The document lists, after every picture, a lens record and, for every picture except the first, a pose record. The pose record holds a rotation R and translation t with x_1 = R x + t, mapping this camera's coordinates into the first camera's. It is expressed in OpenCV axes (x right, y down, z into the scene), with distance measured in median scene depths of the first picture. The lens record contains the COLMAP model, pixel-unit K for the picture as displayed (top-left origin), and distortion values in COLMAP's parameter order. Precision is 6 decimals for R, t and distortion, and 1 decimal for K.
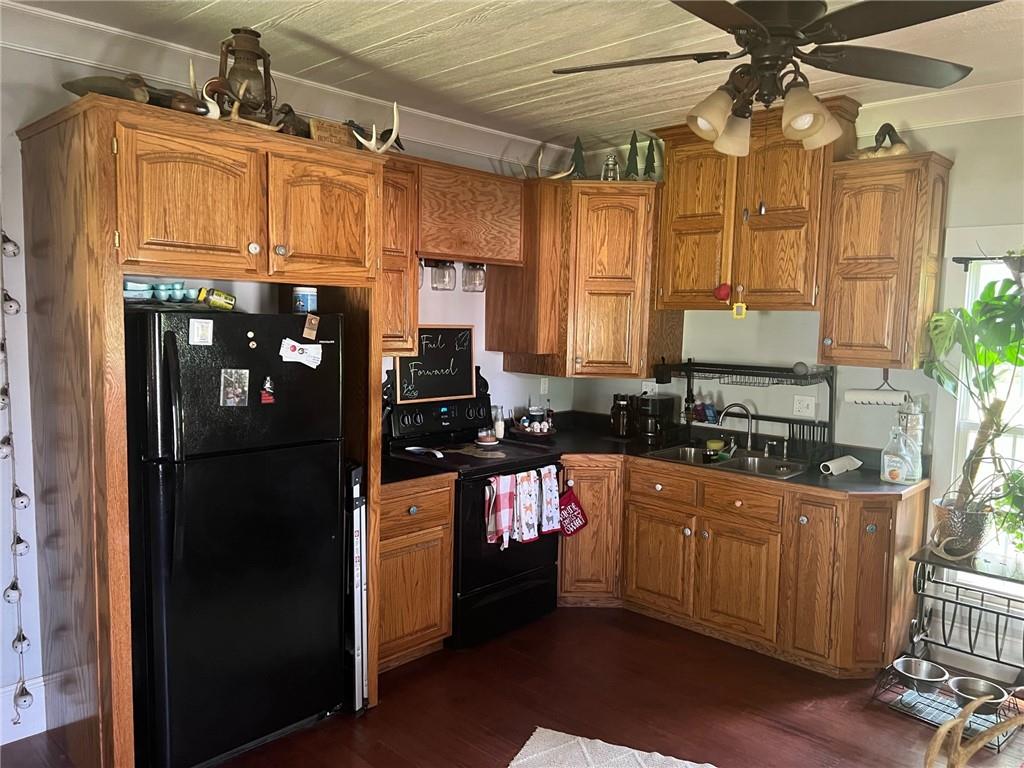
lens RADIAL K [[768.6, 0, 514.3], [0, 768.6, 386.1], [0, 0, 1]] dist [0.052645, -0.060261]
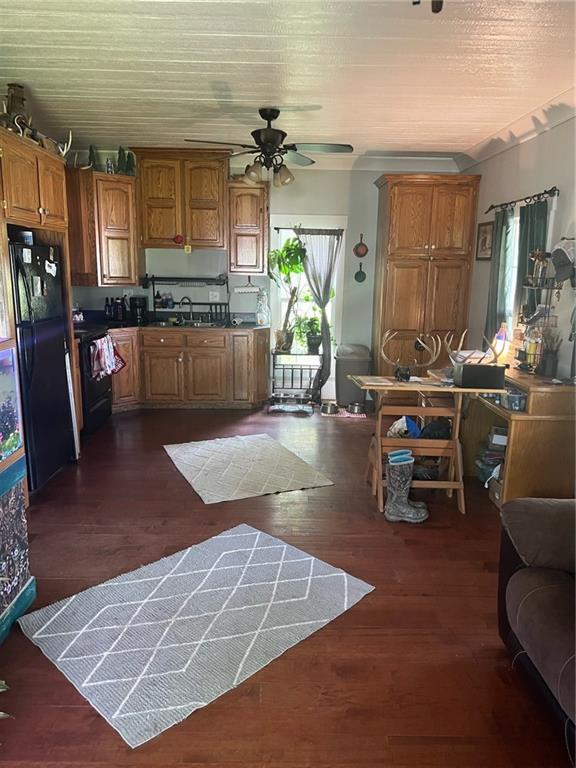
lens RADIAL K [[576.4, 0, 288.4], [0, 576.4, 384.7], [0, 0, 1]] dist [0.052645, -0.060261]
pose [[0.717308, -0.148406, 0.680768, -0.700548], [0.063408, 0.986903, 0.148331, 0.050749], [-0.693865, -0.063233, 0.717323, -0.340184]]
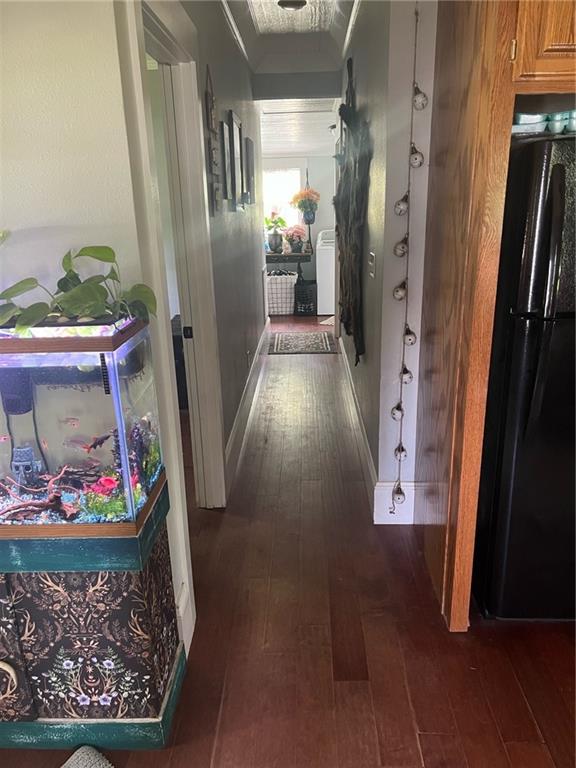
lens RADIAL K [[576.4, 0, 291.6], [0, 576.4, 388.8], [0, 0, 1]] dist [0.052645, -0.060261]
pose [[0.675599, 0.193227, -0.711498, -0.099633], [-0.034165, 0.972213, 0.231590, 0.021946], [0.736477, -0.132153, 0.663428, 0.231851]]
